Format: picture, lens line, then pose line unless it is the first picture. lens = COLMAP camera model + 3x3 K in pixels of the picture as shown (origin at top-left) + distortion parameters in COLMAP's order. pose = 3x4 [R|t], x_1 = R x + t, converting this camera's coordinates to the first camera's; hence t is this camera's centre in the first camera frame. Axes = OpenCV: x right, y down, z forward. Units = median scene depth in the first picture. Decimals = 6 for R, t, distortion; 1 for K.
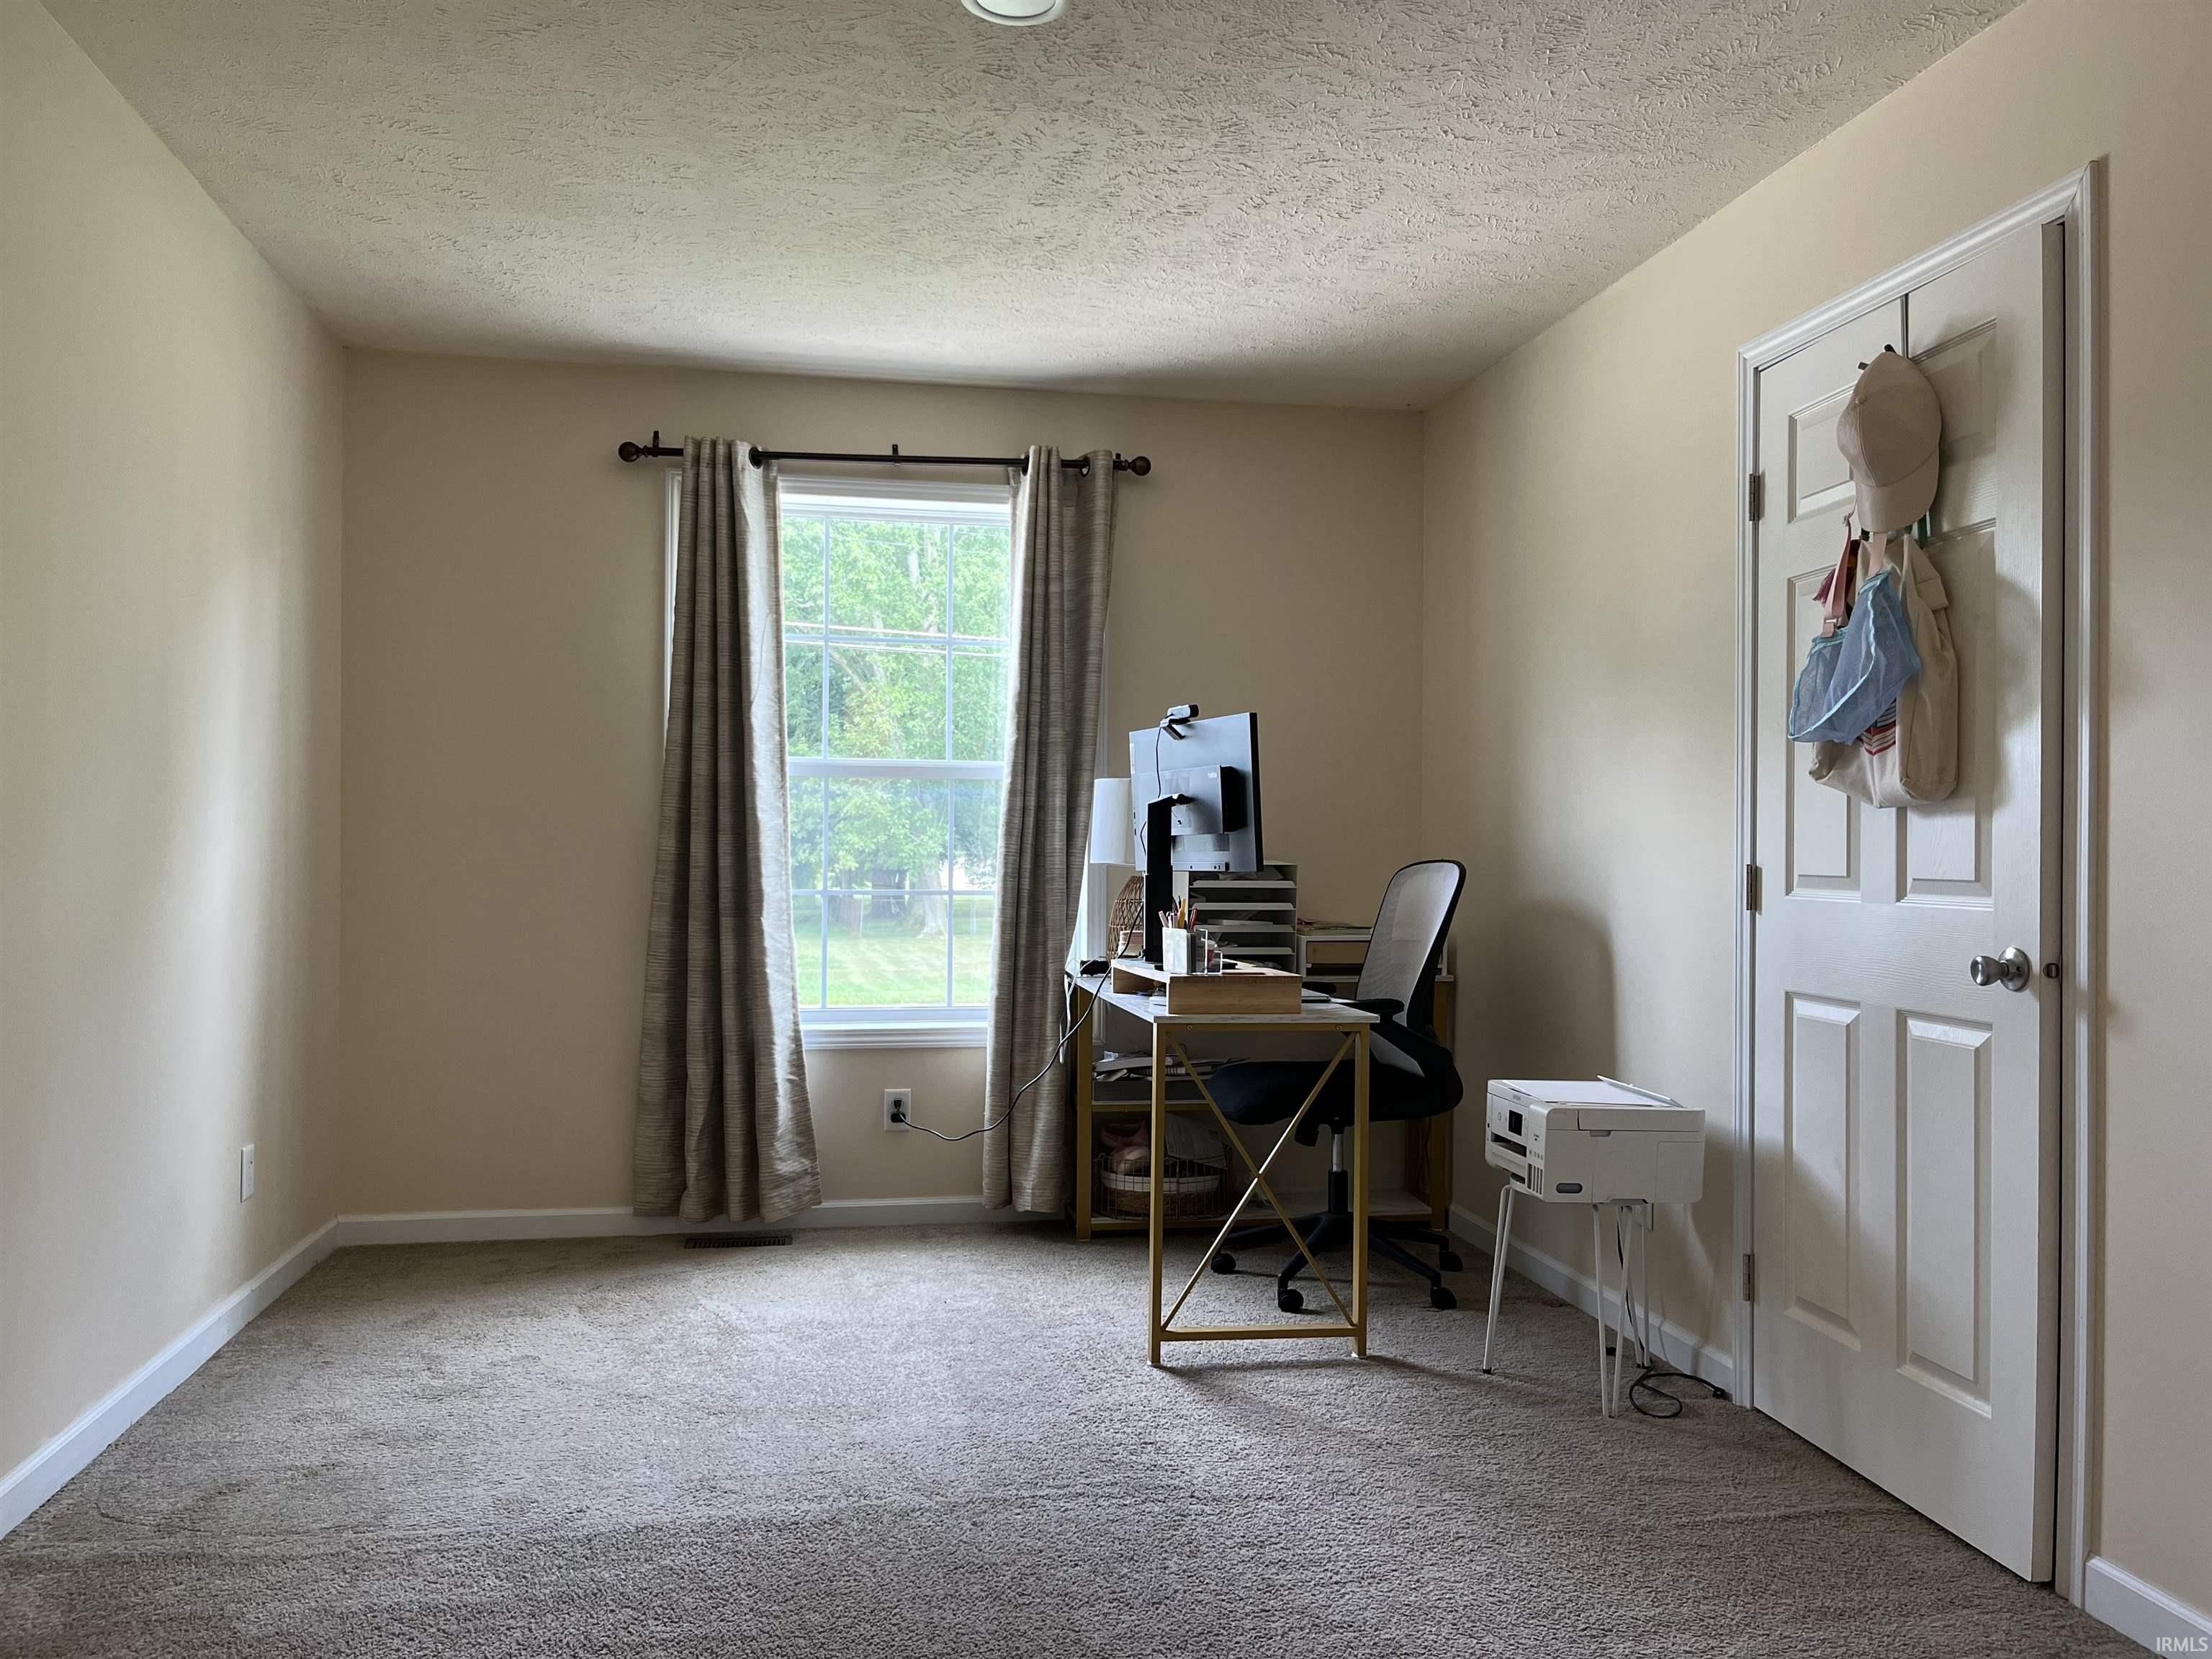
lens RADIAL K [[1647.0, 0, 1104.7], [0, 1647.0, 815.9], [0, 0, 1]] dist [0.044796, -0.064002]
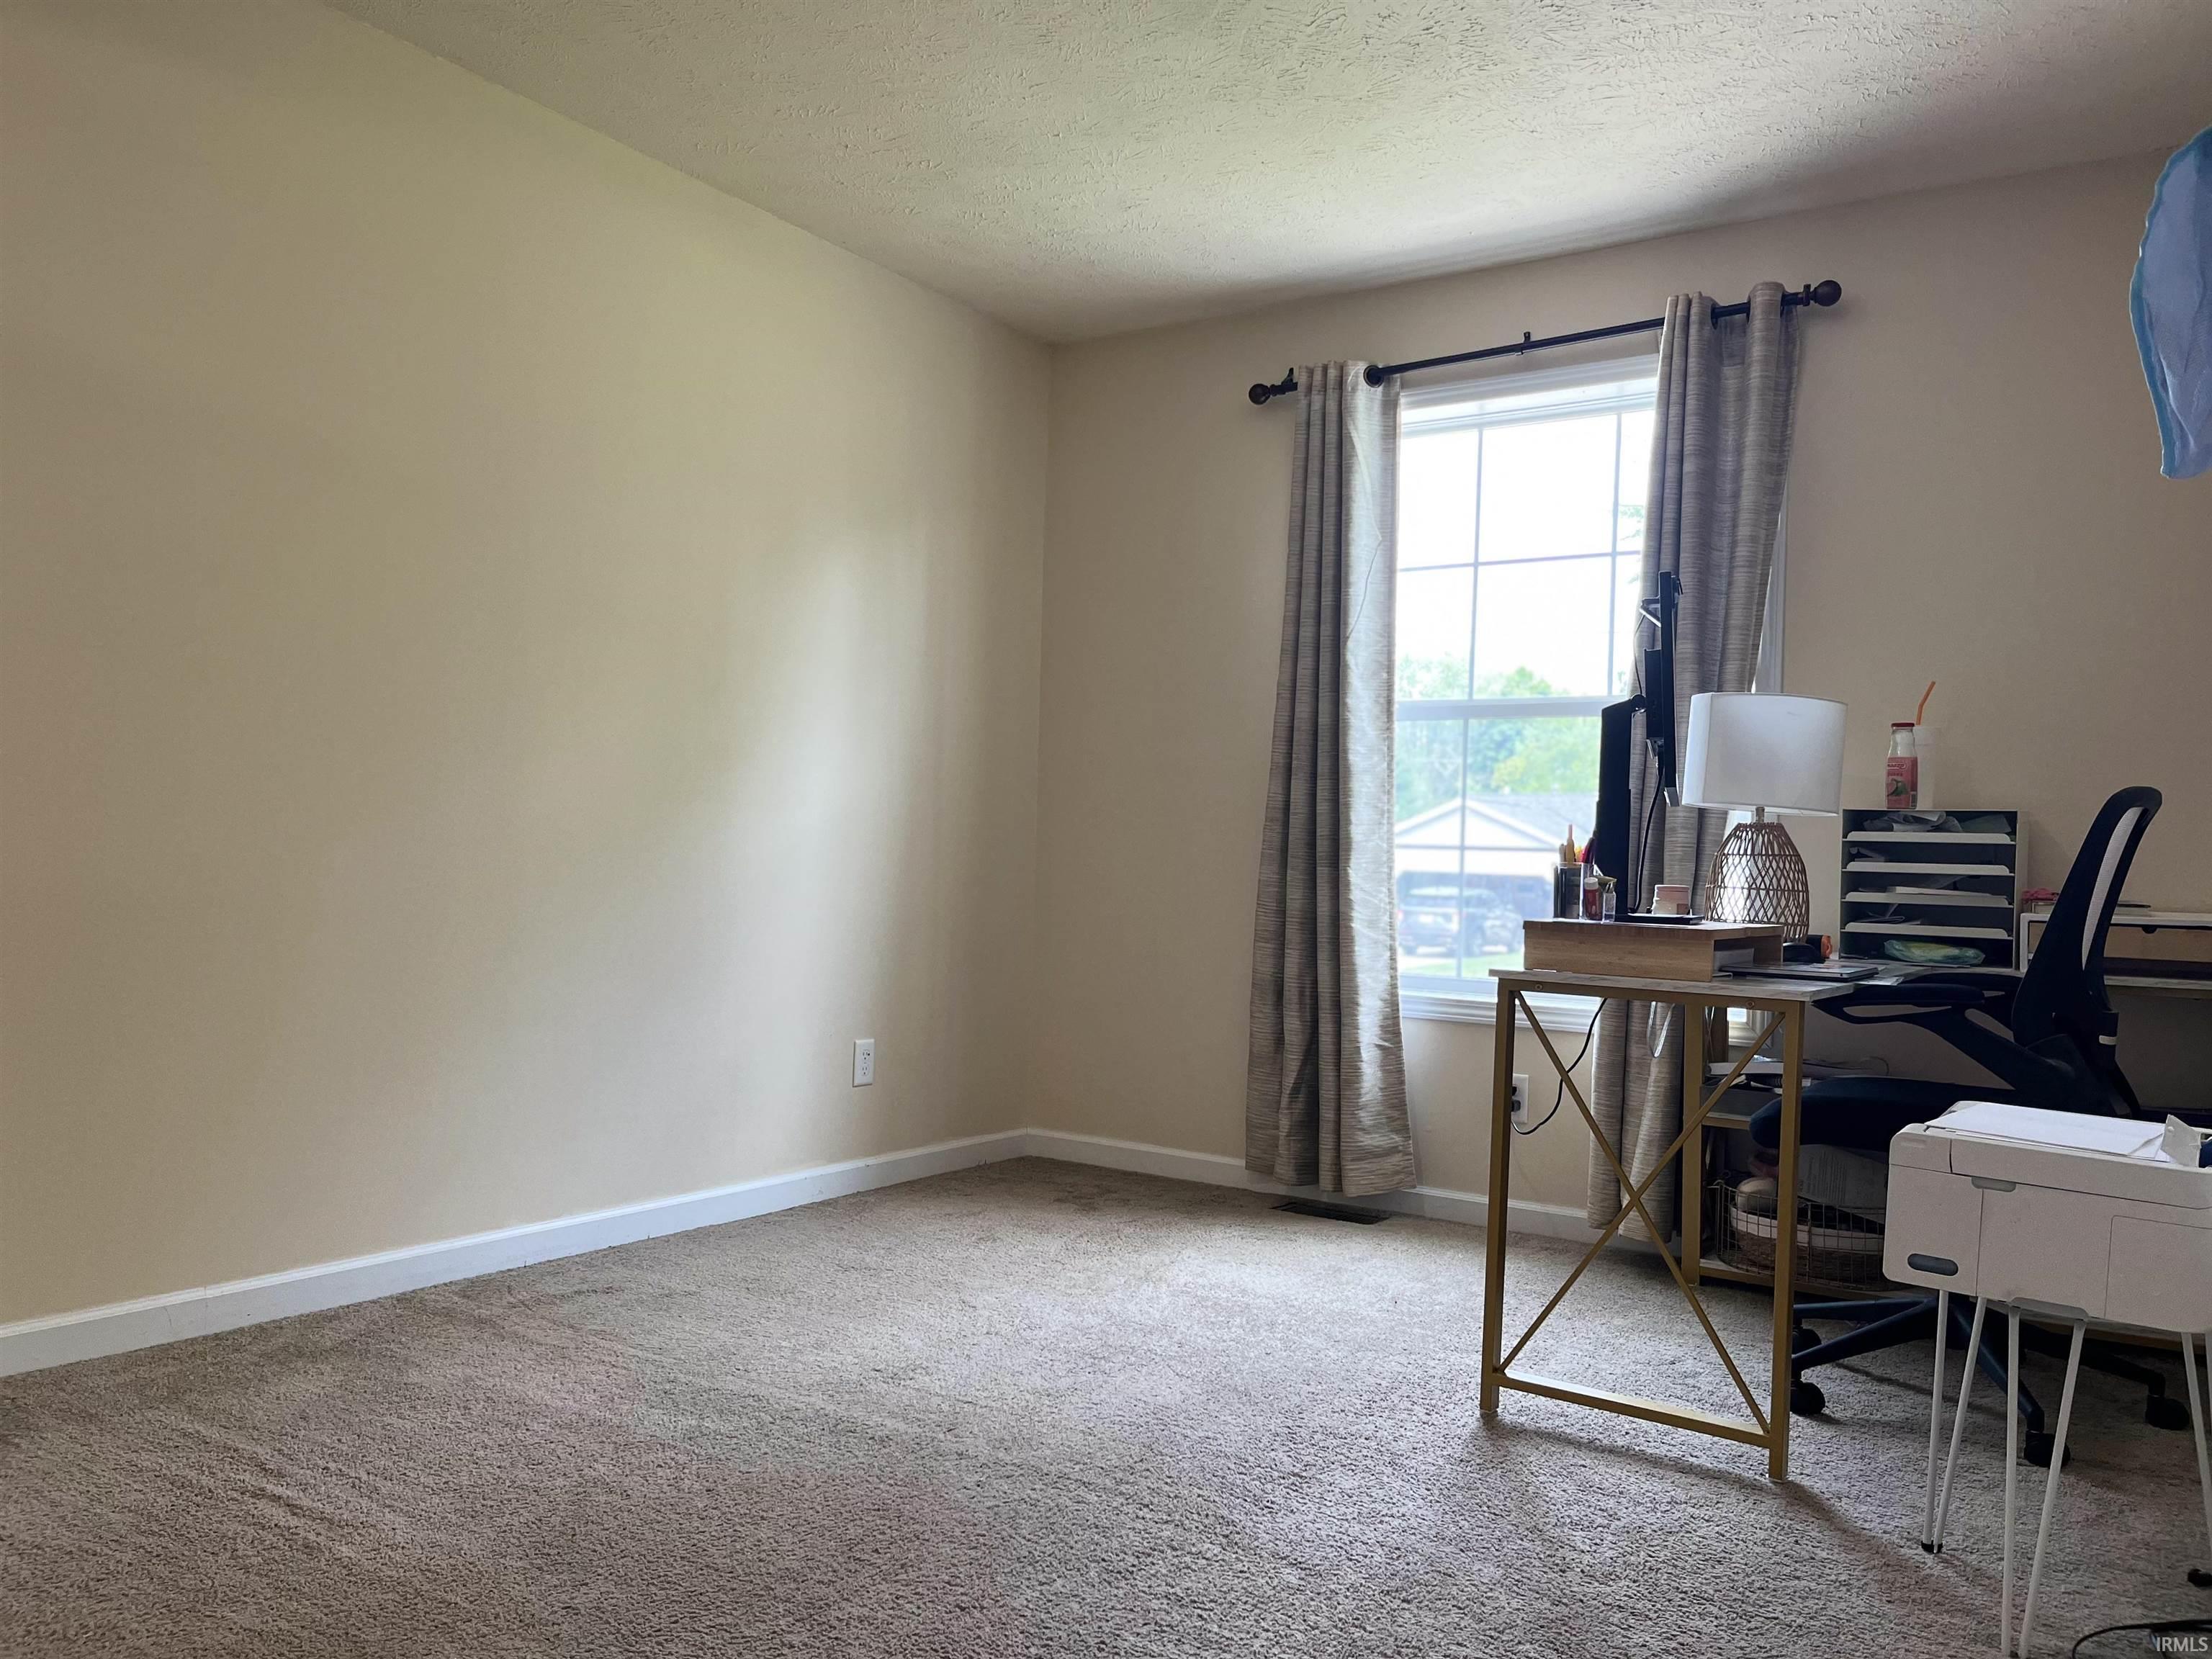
lens RADIAL K [[1659.4, 0, 1109.8], [0, 1659.4, 830.4], [0, 0, 1]] dist [0.052975, -0.073180]
pose [[0.725188, 0.003435, -0.688542, 0.336030], [-0.011068, 0.999917, -0.006668, 0.048038], [0.688461, 0.012456, 0.725166, 0.227203]]
